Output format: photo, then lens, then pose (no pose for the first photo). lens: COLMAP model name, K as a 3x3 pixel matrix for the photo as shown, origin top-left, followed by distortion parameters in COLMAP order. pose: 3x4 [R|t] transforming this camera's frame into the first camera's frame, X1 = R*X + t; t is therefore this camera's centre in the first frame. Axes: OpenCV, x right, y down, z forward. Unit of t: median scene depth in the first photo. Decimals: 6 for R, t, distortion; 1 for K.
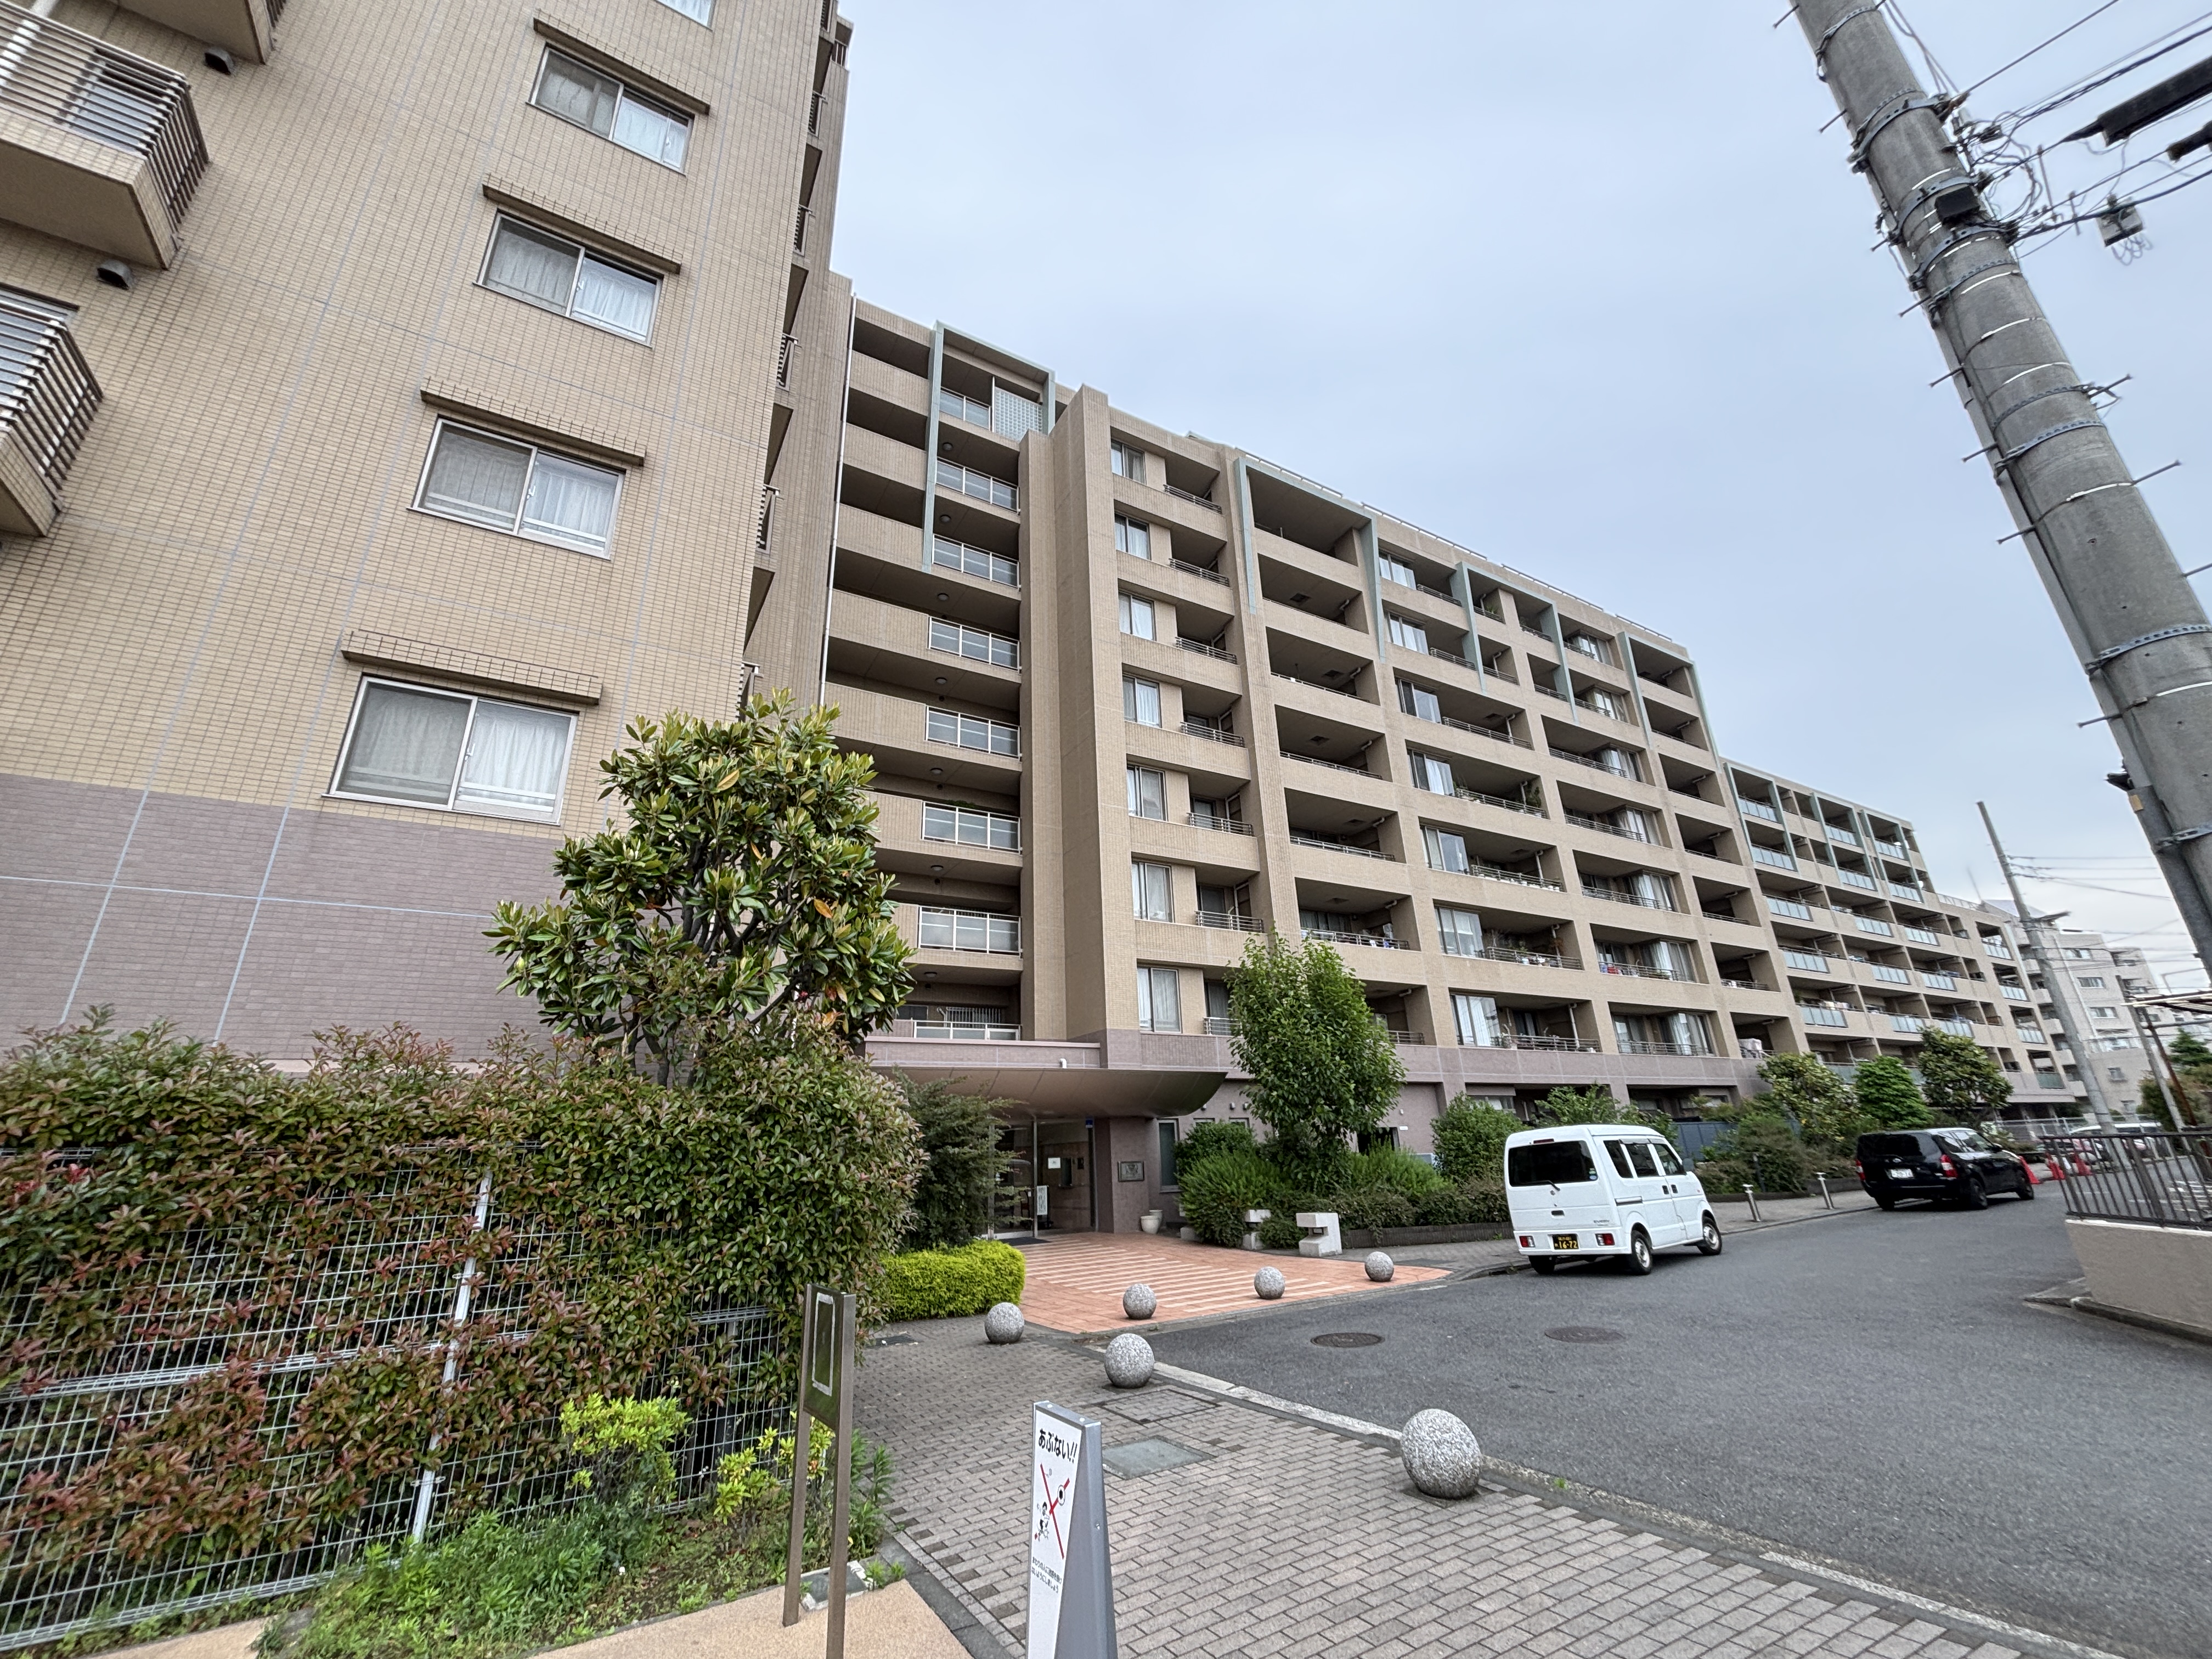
lens RADIAL K [[891.7, 0, 1106.8], [0, 891.7, 829.0], [0, 0, 1]] dist [0.002198, 0.001340]
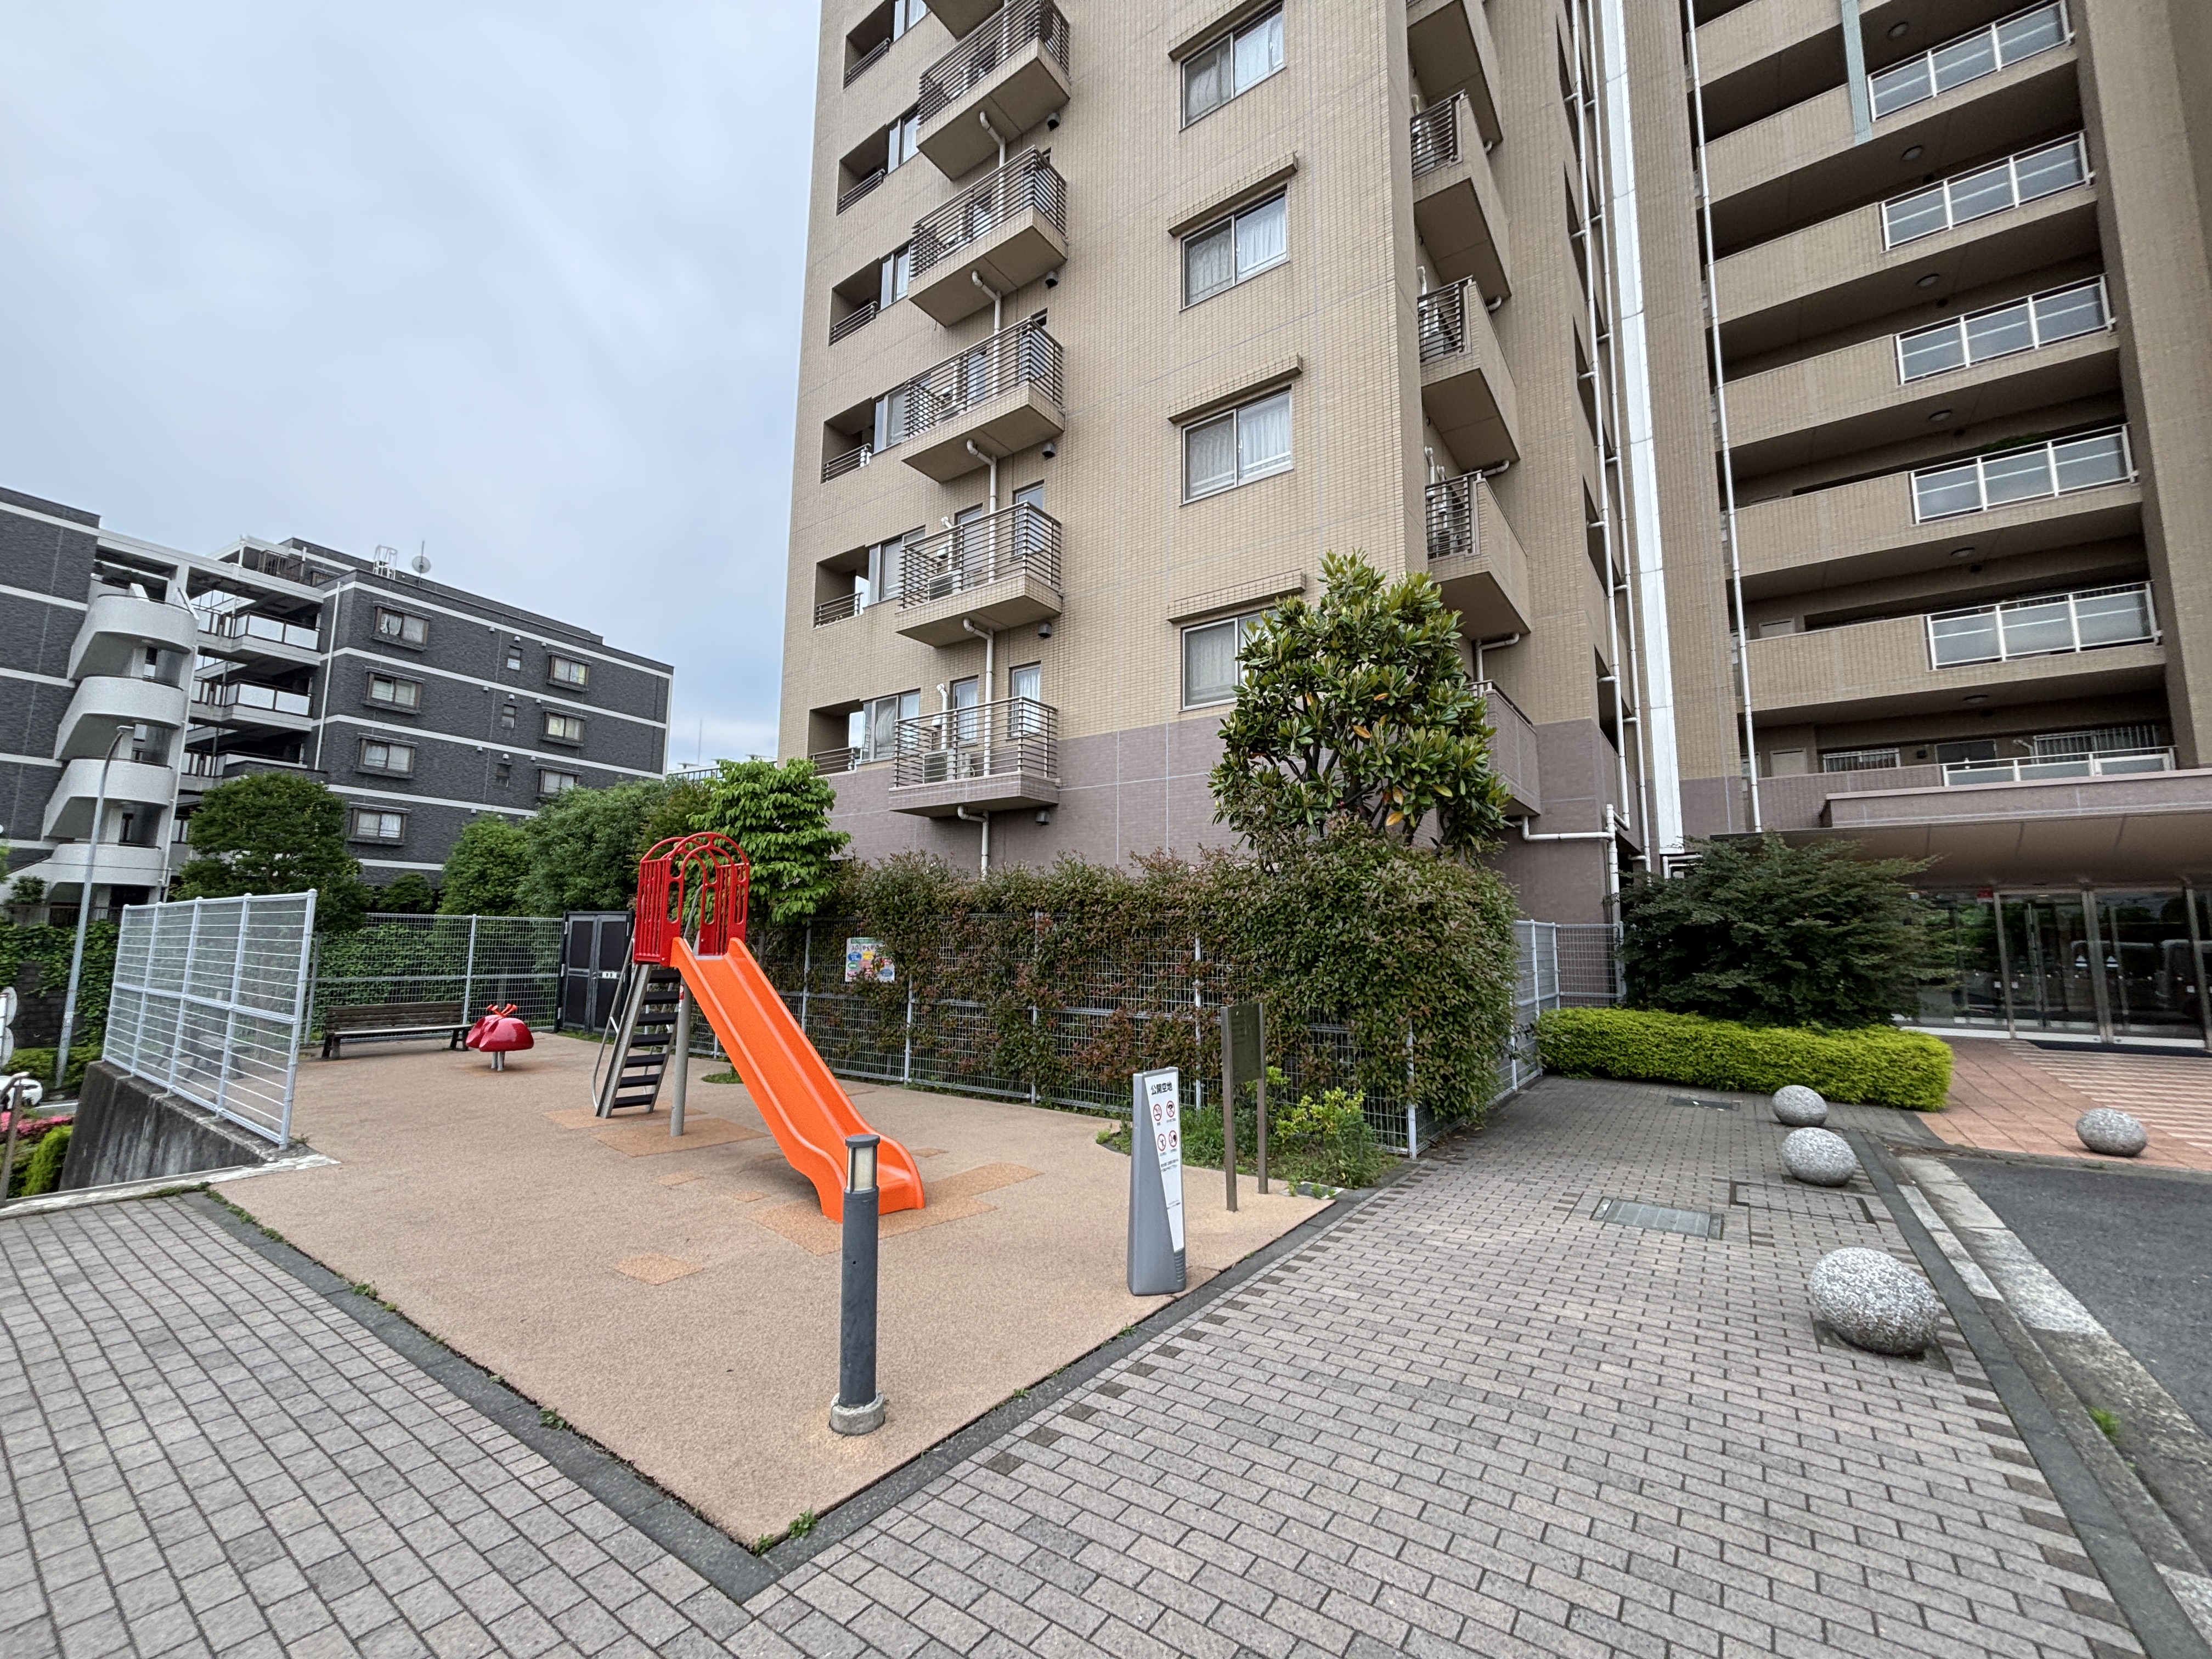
lens RADIAL K [[891.7, 0, 1104.4], [0, 891.7, 830.4], [0, 0, 1]] dist [0.002198, 0.001340]
pose [[0.415356, -0.072134, -0.906794, 0.887650], [0.294388, 0.953865, 0.058966, 0.060669], [0.860706, -0.291441, 0.417429, 0.219591]]
